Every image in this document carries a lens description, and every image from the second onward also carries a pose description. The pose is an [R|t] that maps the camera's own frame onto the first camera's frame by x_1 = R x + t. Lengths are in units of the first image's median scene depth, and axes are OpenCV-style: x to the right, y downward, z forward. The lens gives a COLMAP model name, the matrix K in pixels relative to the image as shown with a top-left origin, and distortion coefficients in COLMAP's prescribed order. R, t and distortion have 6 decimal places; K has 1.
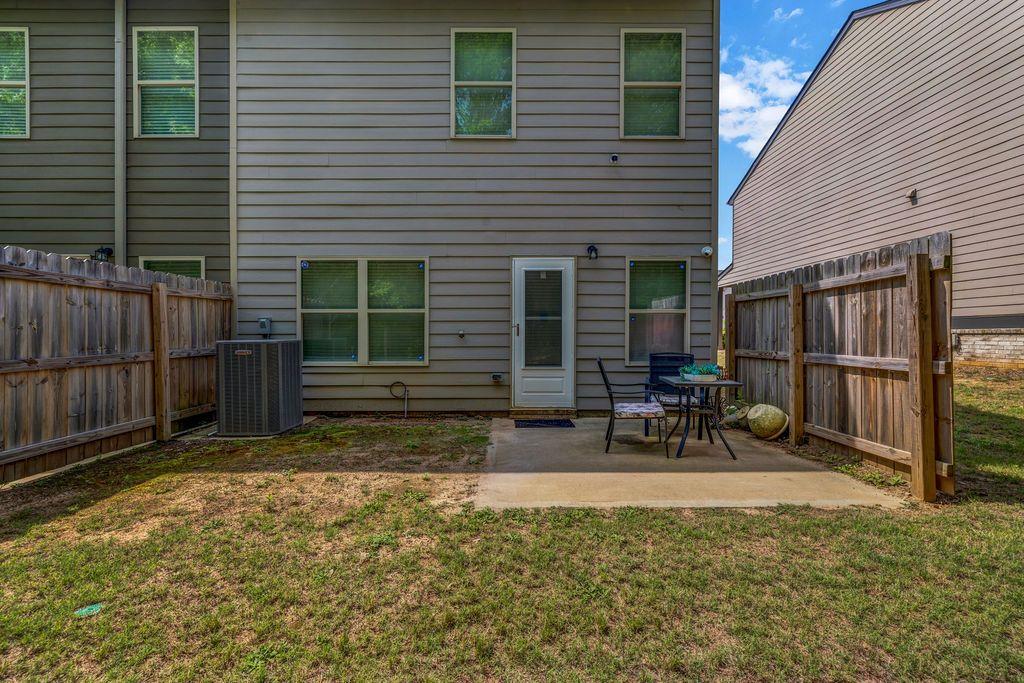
lens RADIAL K [[430.9, 0, 507.6], [0, 430.9, 335.9], [0, 0, 1]] dist [-0.005160, 0.000935]
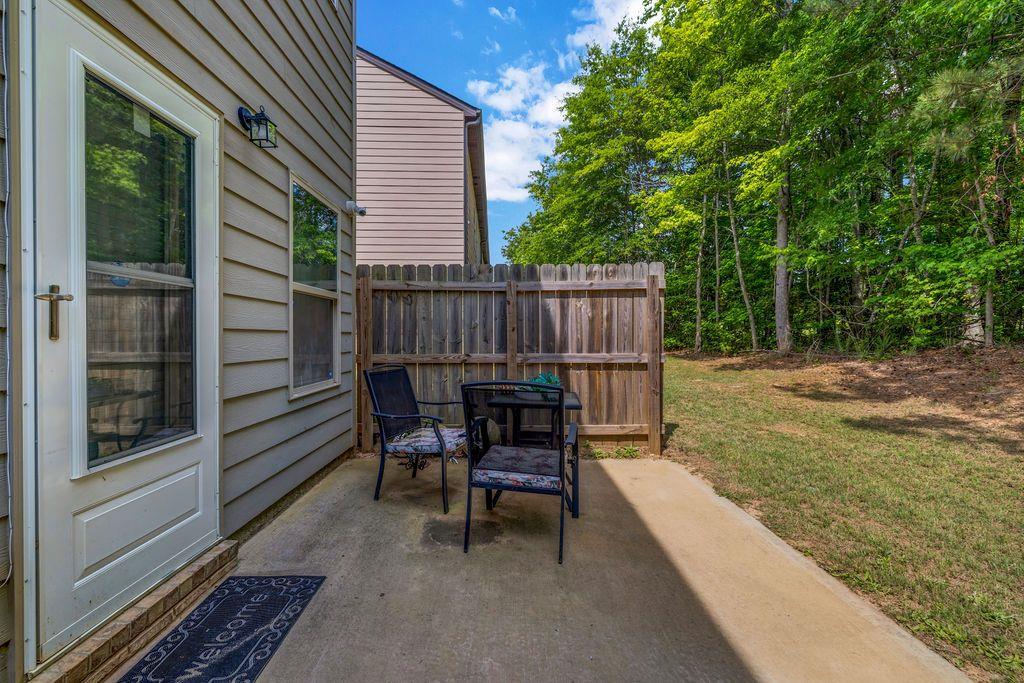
lens RADIAL K [[430.9, 0, 509.8], [0, 430.9, 339.0], [0, 0, 1]] dist [-0.005160, 0.000935]
pose [[-0.011700, -0.011580, 0.999865, -0.307961], [0.000244, 0.999933, 0.011583, -0.004780], [-0.999932, 0.000380, -0.011696, 1.149730]]
